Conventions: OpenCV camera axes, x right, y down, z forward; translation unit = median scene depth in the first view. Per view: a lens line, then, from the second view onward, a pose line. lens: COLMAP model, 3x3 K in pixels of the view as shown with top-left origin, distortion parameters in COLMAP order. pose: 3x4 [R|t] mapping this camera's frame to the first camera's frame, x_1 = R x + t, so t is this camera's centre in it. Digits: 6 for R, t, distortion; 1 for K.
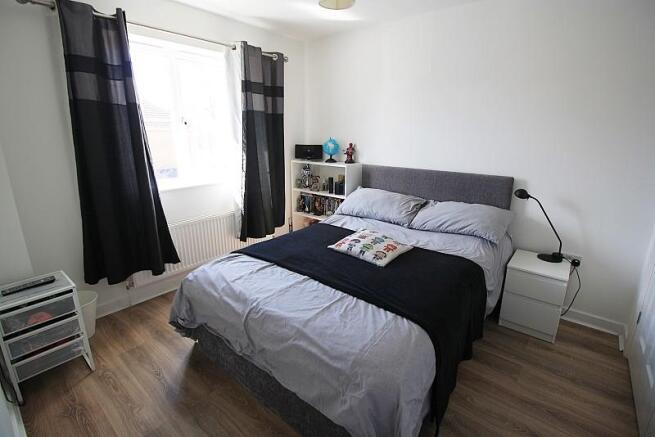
lens RADIAL K [[307.4, 0, 334.5], [0, 307.4, 210.6], [0, 0, 1]] dist [0.001720, -0.012938]
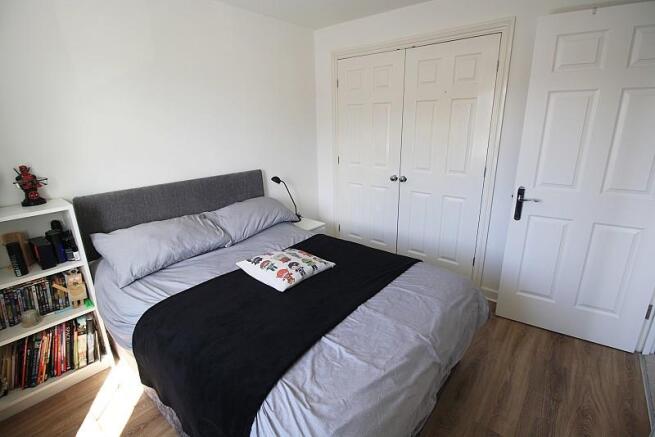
lens RADIAL K [[307.4, 0, 334.5], [0, 307.4, 210.6], [0, 0, 1]] dist [0.001720, -0.012938]
pose [[0.006255, -0.280678, 0.959781, -0.610770], [0.265453, 0.925831, 0.269020, -0.207263], [-0.964104, 0.253094, 0.080298, 0.670157]]
